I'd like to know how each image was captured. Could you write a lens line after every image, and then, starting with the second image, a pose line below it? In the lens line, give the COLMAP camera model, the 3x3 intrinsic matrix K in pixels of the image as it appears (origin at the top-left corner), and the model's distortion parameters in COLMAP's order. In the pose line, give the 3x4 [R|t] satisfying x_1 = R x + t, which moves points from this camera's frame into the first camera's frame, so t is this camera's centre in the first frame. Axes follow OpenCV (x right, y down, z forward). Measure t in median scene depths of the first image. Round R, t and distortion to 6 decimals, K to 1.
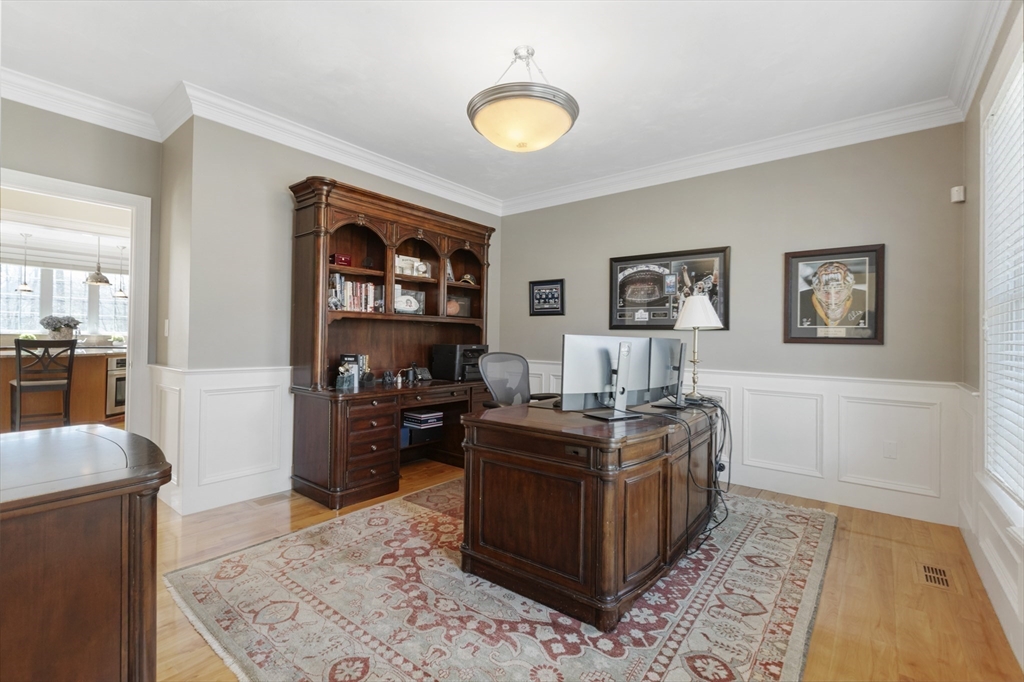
lens RADIAL K [[458.7, 0, 513.7], [0, 458.7, 330.1], [0, 0, 1]] dist [0.003050, -0.002073]
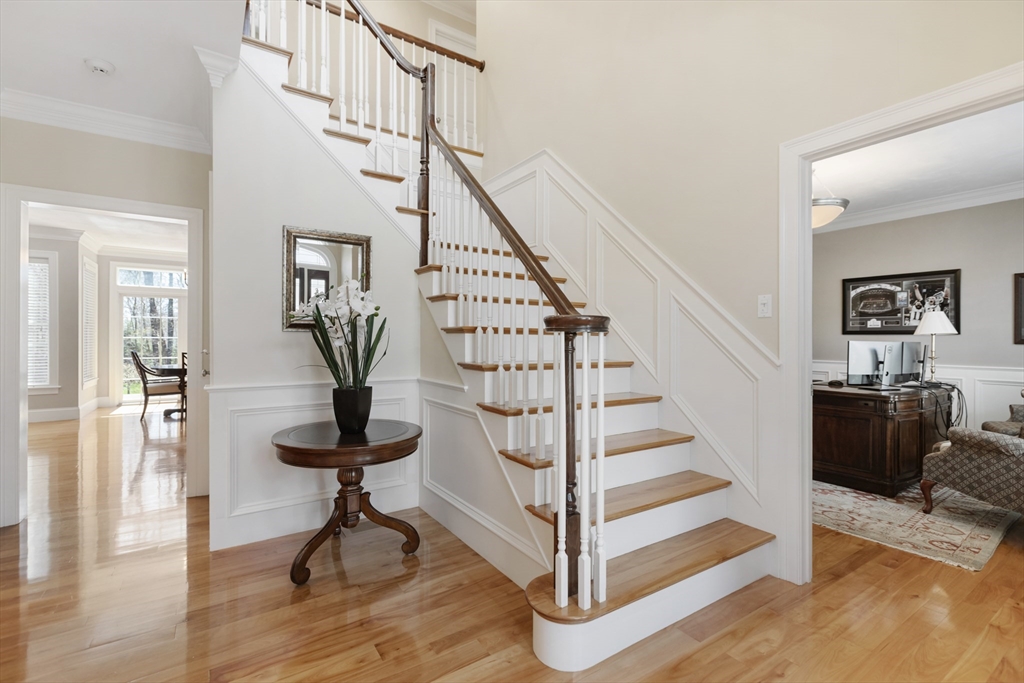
lens RADIAL K [[458.7, 0, 508.2], [0, 458.7, 336.0], [0, 0, 1]] dist [0.003050, -0.002073]
pose [[0.948370, -0.018090, -0.316650, -0.404308], [0.020242, 0.999789, 0.003509, -0.030274], [0.316520, -0.009737, 0.948536, -0.770889]]
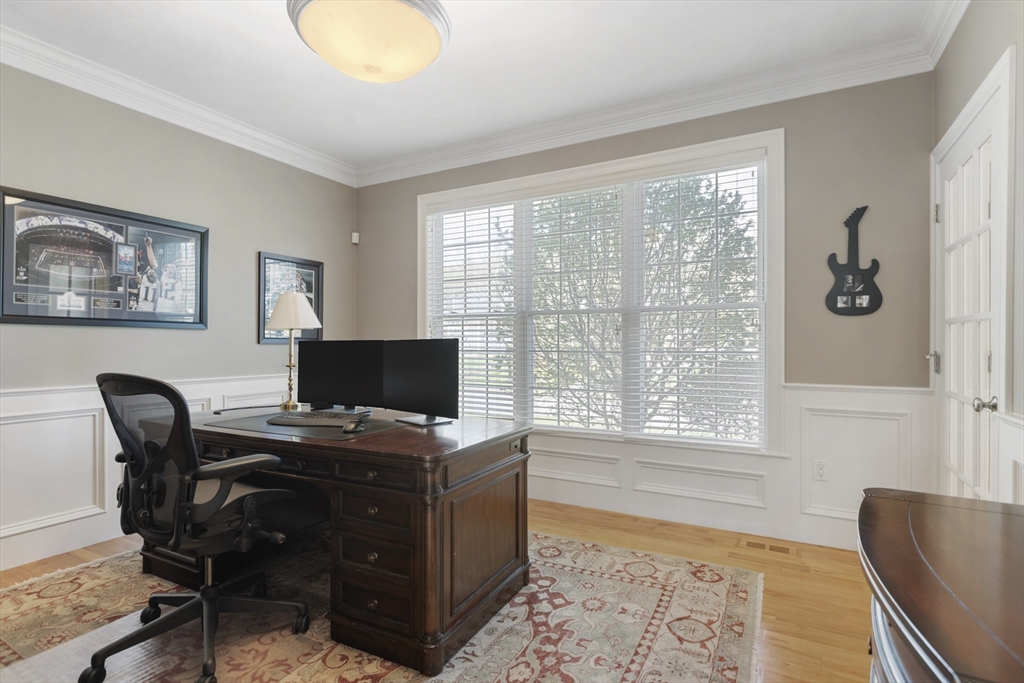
lens RADIAL K [[504.1, 0, 508.5], [0, 504.1, 346.3], [0, 0, 1]] dist [0.001720, -0.000659]
pose [[-0.164475, -0.021860, 0.986139, -0.652185], [-0.022800, 0.999572, 0.018356, 0.002398], [-0.986118, -0.019465, -0.164903, 0.759154]]
